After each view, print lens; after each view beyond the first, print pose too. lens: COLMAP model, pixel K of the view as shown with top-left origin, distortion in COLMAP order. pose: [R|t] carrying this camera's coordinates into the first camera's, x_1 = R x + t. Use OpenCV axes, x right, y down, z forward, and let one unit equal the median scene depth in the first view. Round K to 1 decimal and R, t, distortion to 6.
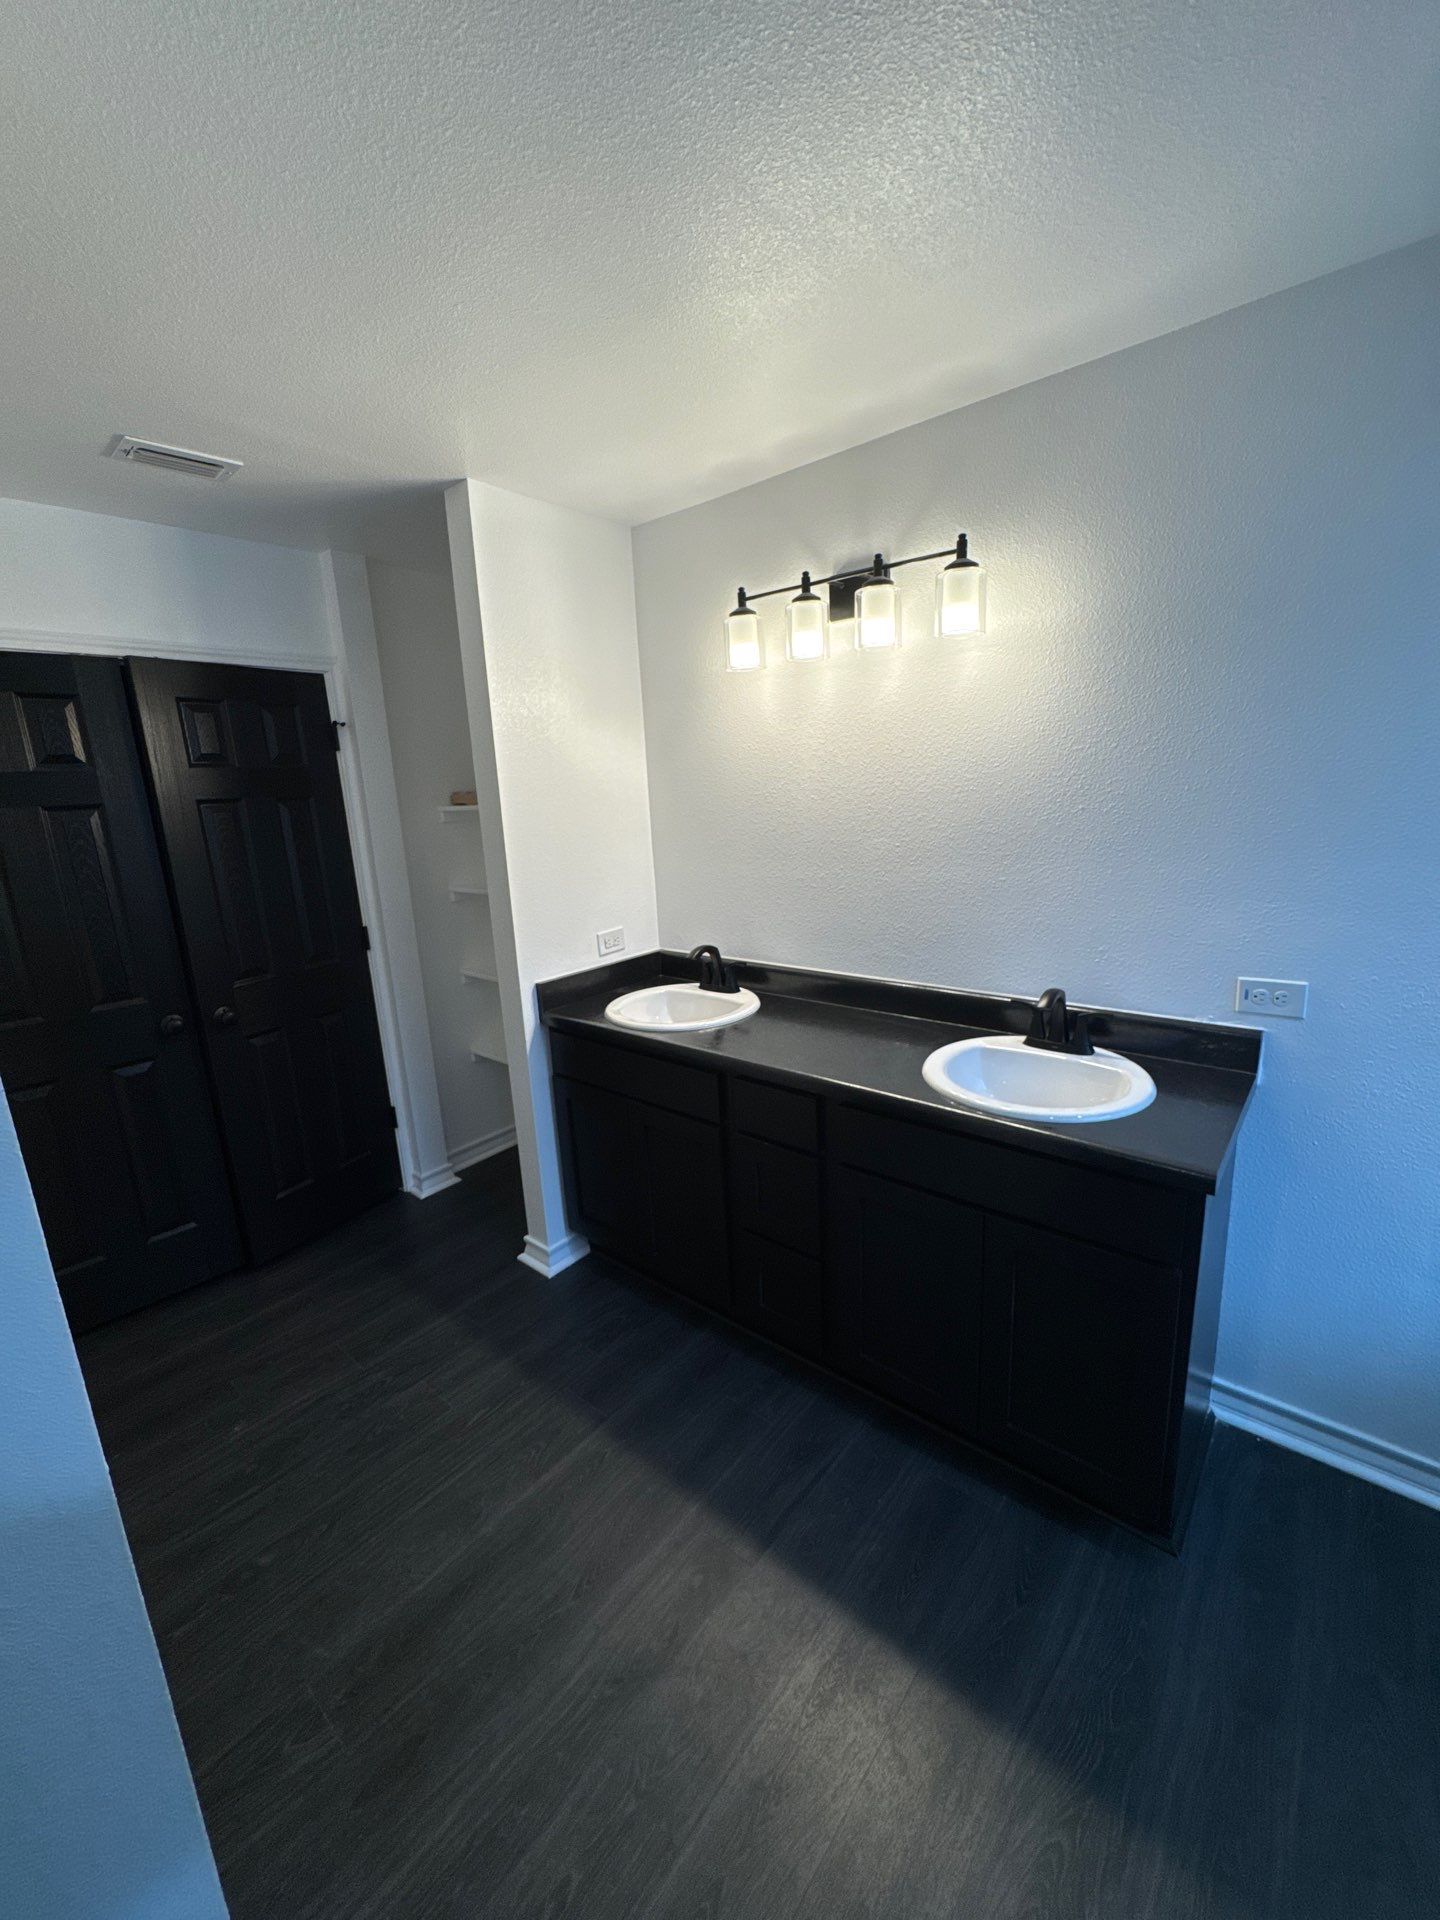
lens RADIAL K [[765.8, 0, 726.2], [0, 765.8, 945.2], [0, 0, 1]] dist [0.000366, -0.000044]
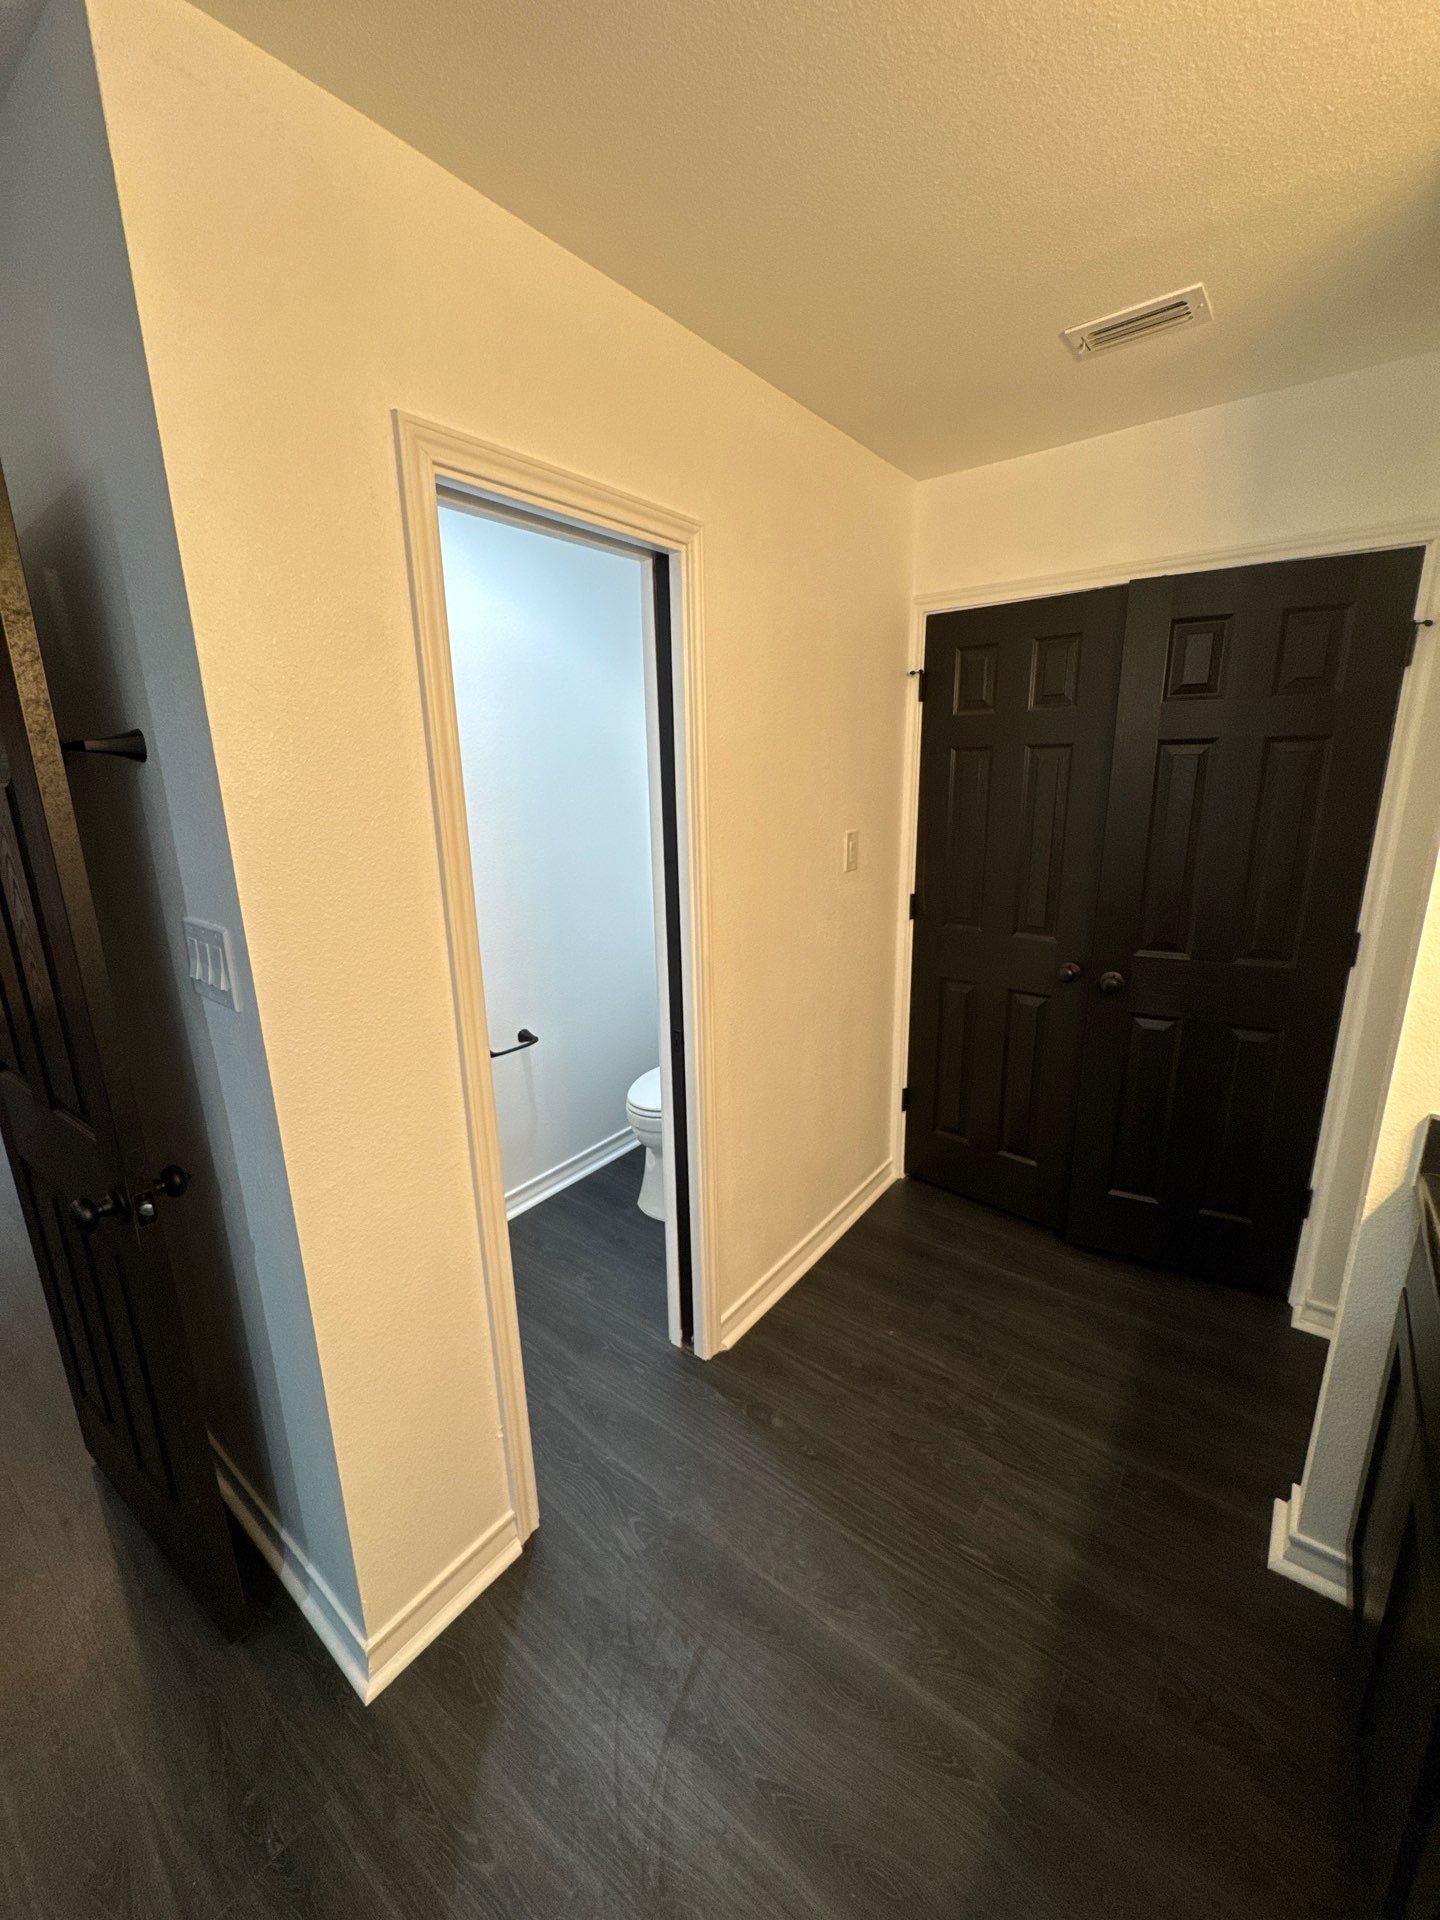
lens RADIAL K [[765.8, 0, 713.3], [0, 765.8, 956.4], [0, 0, 1]] dist [0.000366, -0.000044]
pose [[0.036157, 0.287823, -0.957001, 0.215606], [-0.183321, 0.943287, 0.276772, -0.115107], [0.982388, 0.165431, 0.086870, 0.510051]]
